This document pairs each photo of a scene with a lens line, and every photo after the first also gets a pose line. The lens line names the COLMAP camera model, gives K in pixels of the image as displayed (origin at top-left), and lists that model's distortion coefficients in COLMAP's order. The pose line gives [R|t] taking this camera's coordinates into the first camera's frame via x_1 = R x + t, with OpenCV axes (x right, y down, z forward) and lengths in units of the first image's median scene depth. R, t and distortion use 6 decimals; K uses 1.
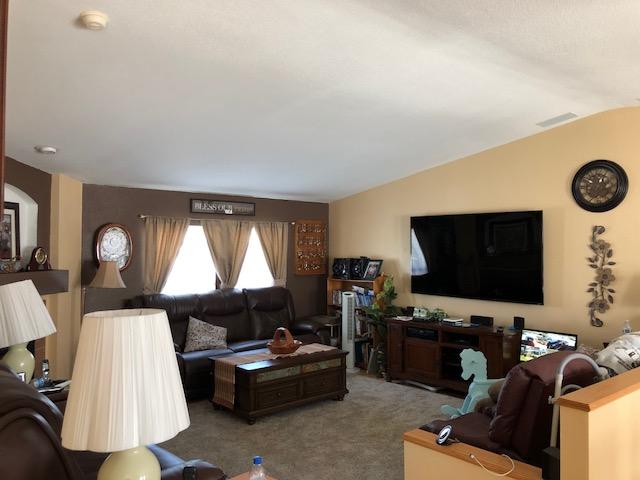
lens RADIAL K [[527.9, 0, 321.4], [0, 527.9, 229.5], [0, 0, 1]] dist [0.051345, -0.056253]
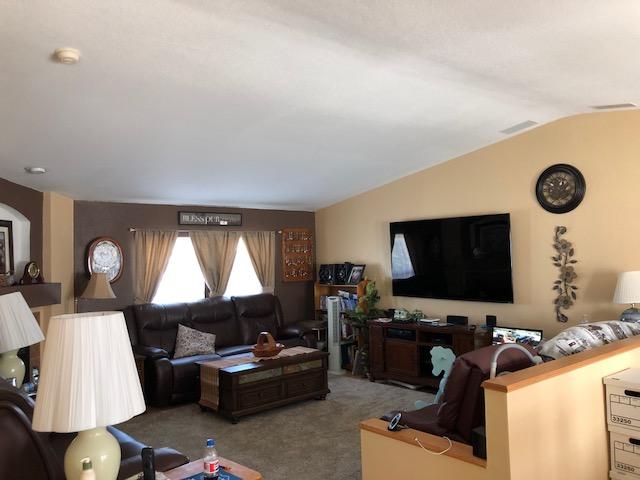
lens RADIAL K [[527.9, 0, 322.6], [0, 527.9, 229.4], [0, 0, 1]] dist [0.051345, -0.056253]
pose [[0.999567, -0.028946, -0.005318, 0.048488], [0.028866, 0.999477, -0.014556, 0.000555], [0.005736, 0.014396, 0.999880, -0.049636]]
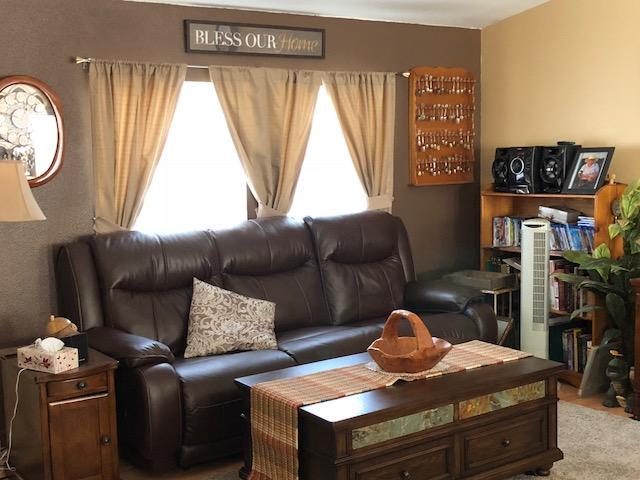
lens RADIAL K [[841.3, 0, 320.1], [0, 841.3, 241.6], [0, 0, 1]] dist [0.087423, 0.000000]
pose [[0.992821, -0.011412, -0.119067, -0.056021], [0.028982, 0.988726, 0.146904, 0.029280], [0.116048, -0.149300, 0.981958, 0.319662]]
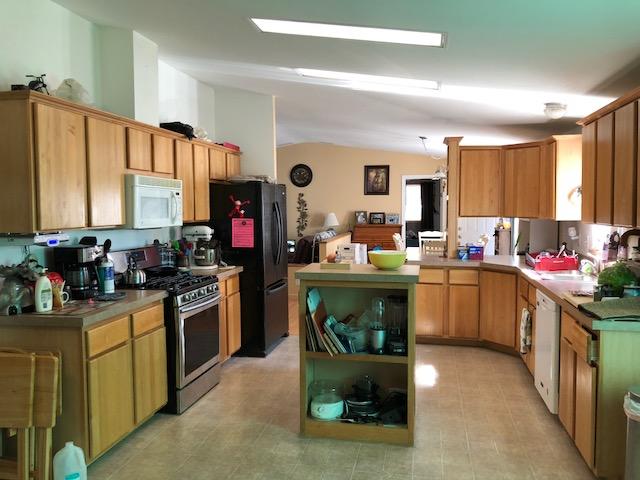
lens RADIAL K [[527.9, 0, 321.9], [0, 527.9, 238.4], [0, 0, 1]] dist [0.051345, -0.056253]
pose [[0.794881, -0.049996, 0.604702, -0.713423], [-0.008937, 0.995527, 0.094056, -0.024651], [-0.606699, -0.080167, 0.790879, -0.781698]]
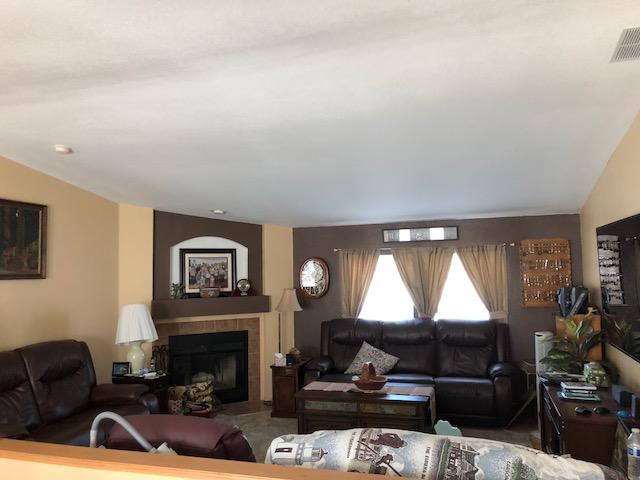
lens RADIAL K [[527.9, 0, 314.3], [0, 527.9, 234.6], [0, 0, 1]] dist [0.051345, -0.056253]
pose [[0.513610, -0.074702, -0.854766, 0.671888], [0.053125, 0.997060, -0.055216, 0.002923], [0.856377, -0.017050, 0.516069, 0.396117]]
